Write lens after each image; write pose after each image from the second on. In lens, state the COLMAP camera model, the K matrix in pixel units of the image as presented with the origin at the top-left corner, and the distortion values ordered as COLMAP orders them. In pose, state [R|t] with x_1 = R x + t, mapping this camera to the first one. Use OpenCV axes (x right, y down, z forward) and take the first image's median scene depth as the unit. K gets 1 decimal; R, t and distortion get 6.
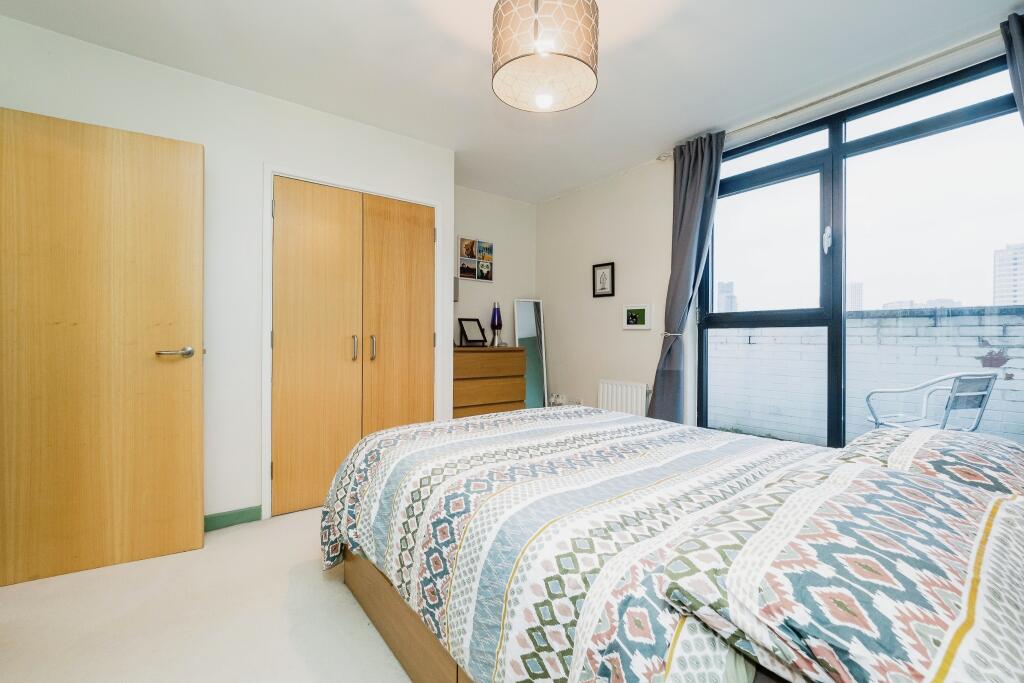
lens RADIAL K [[433.0, 0, 517.3], [0, 433.0, 343.7], [0, 0, 1]] dist [0.000354, 0.000253]
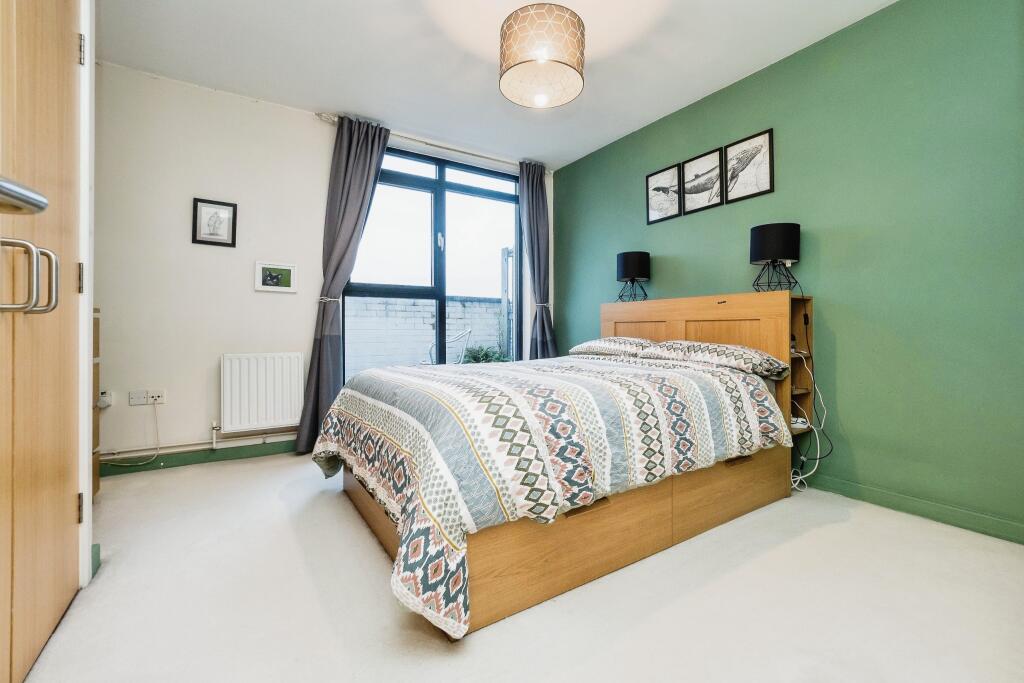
lens RADIAL K [[433.0, 0, 514.3], [0, 433.0, 333.6], [0, 0, 1]] dist [0.000354, 0.000253]
pose [[0.085051, -0.012387, 0.996300, -0.655685], [0.014065, 0.999838, 0.011230, 0.056845], [-0.996277, 0.013058, 0.085211, 0.542340]]
